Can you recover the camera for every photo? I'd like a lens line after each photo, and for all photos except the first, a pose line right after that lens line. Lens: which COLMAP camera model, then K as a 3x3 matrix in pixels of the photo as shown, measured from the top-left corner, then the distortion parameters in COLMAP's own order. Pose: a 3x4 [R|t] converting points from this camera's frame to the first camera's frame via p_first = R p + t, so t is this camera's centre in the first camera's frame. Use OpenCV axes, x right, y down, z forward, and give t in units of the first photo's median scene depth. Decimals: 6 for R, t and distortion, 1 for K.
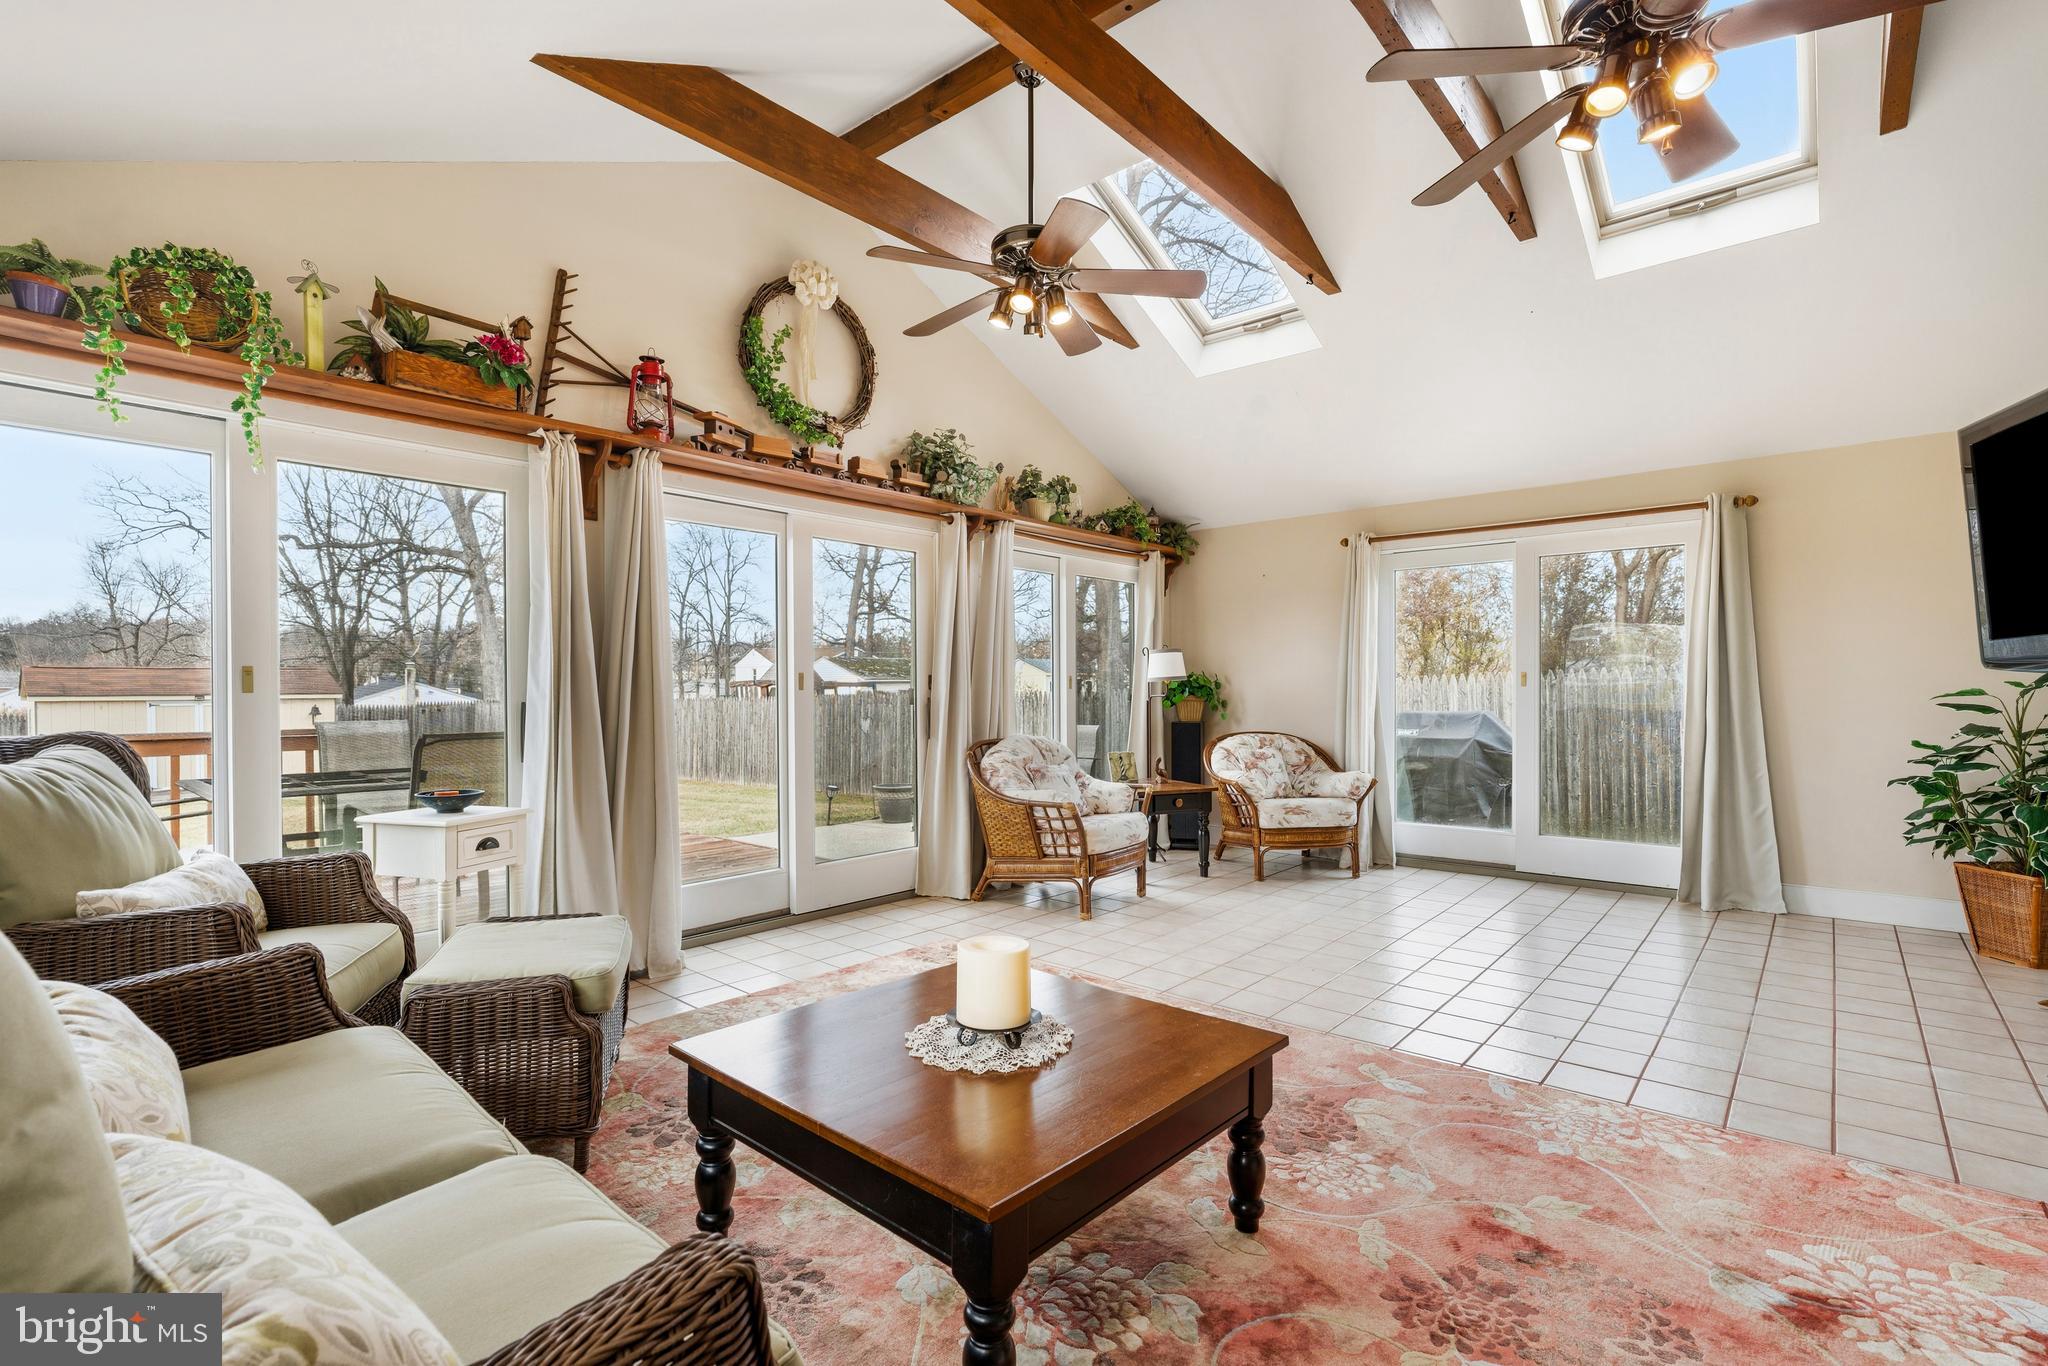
lens RADIAL K [[937.6, 0, 1011.0], [0, 937.6, 696.0], [0, 0, 1]] dist [-0.010893, 0.005796]
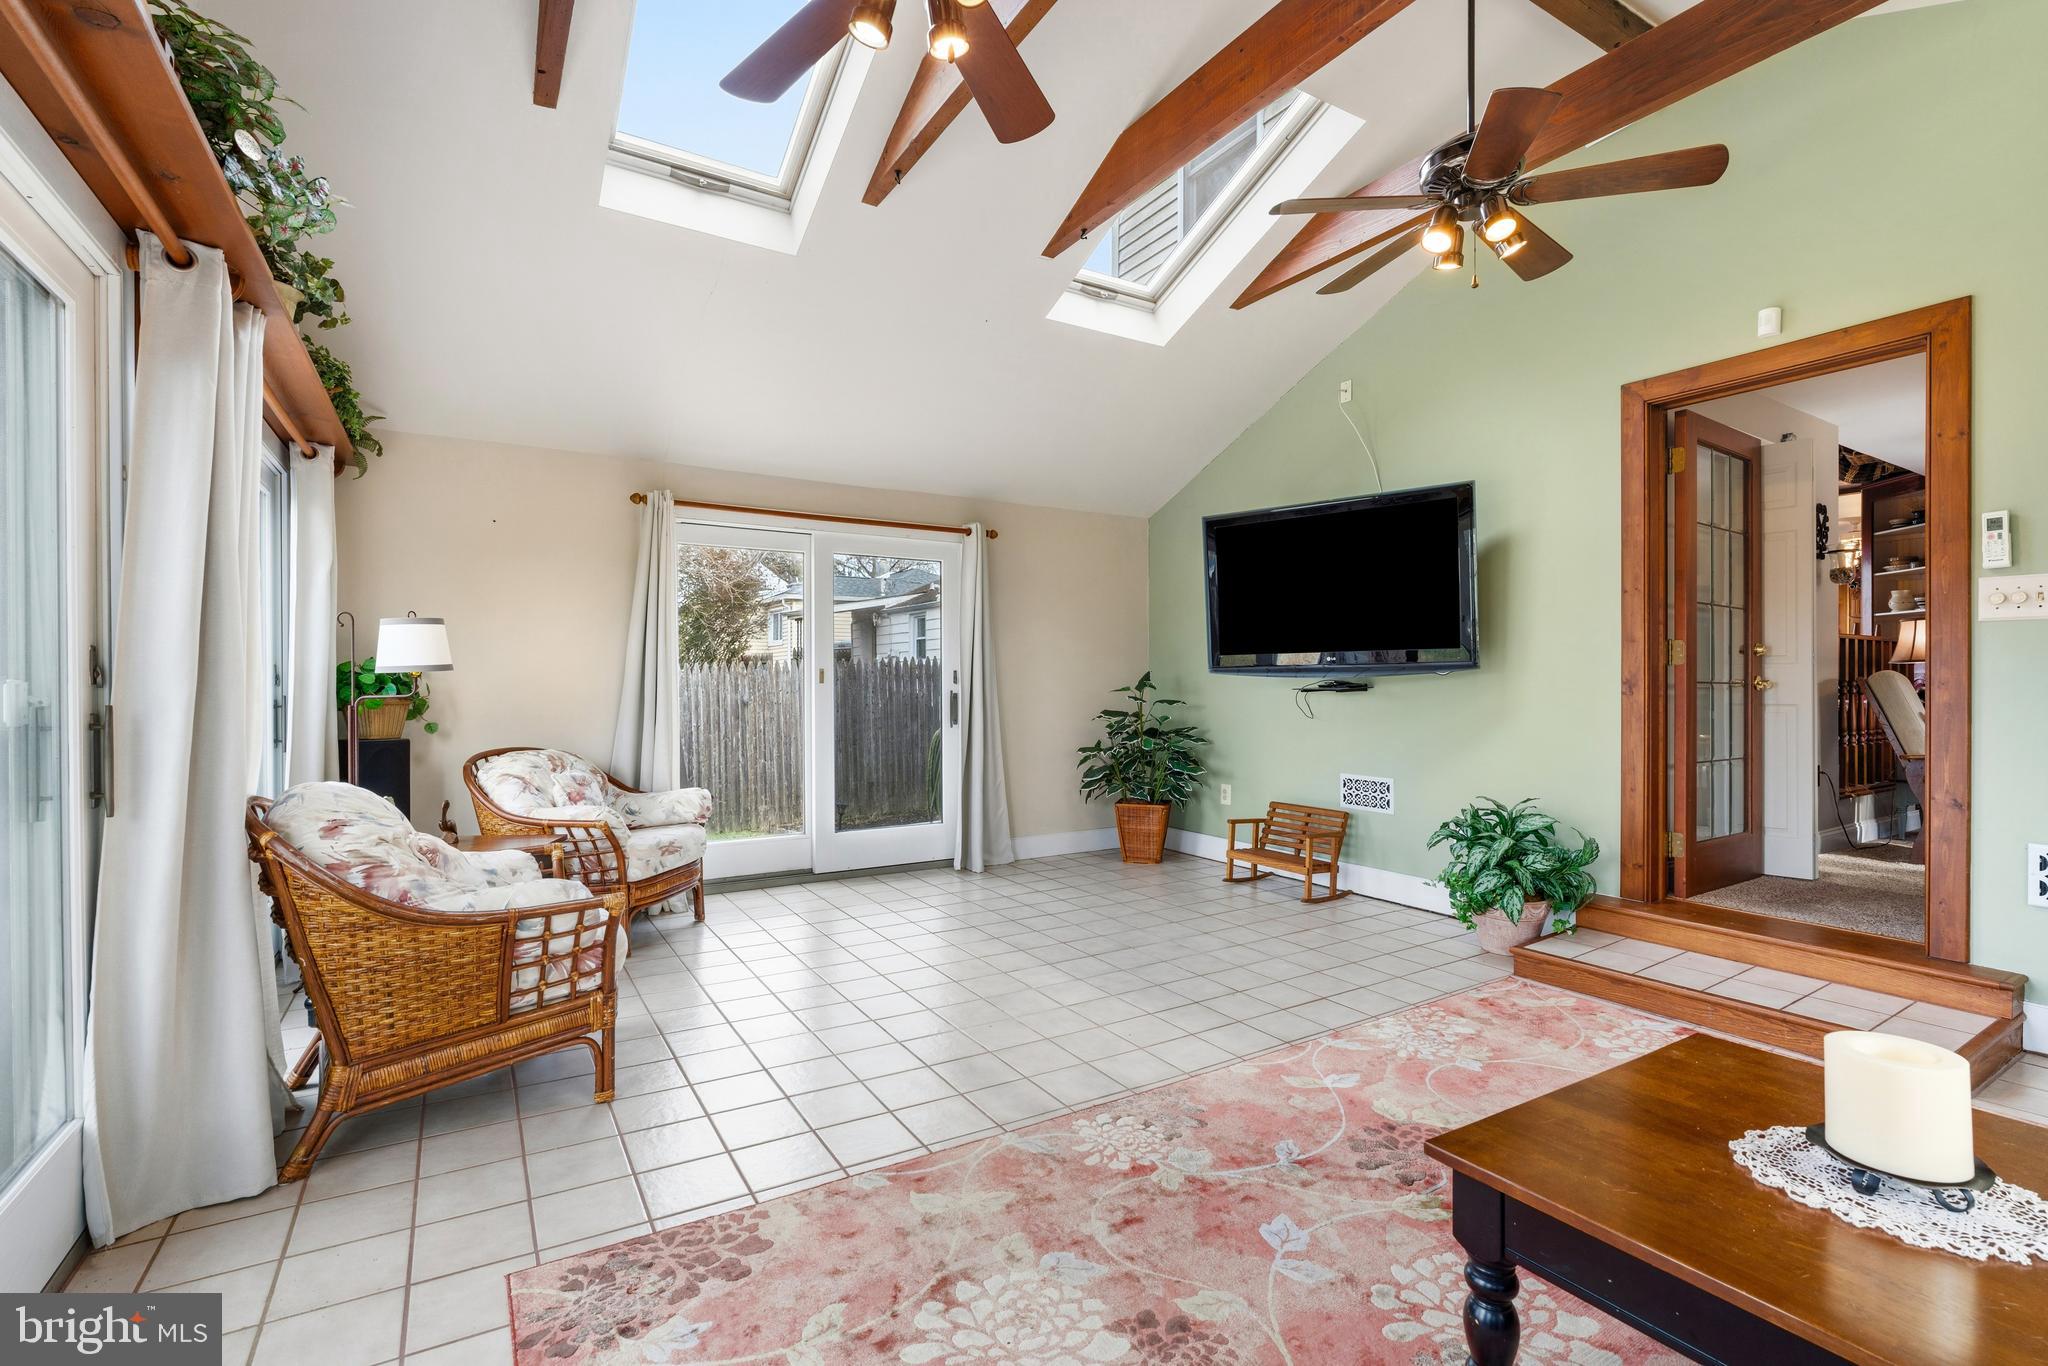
lens RADIAL K [[937.6, 0, 1022.1], [0, 937.6, 681.7], [0, 0, 1]] dist [-0.010893, 0.005796]
pose [[0.290945, 0.002142, 0.956737, -0.393618], [0.003757, 0.999987, -0.003381, -0.009210], [-0.956732, 0.004578, 0.290933, 0.614447]]
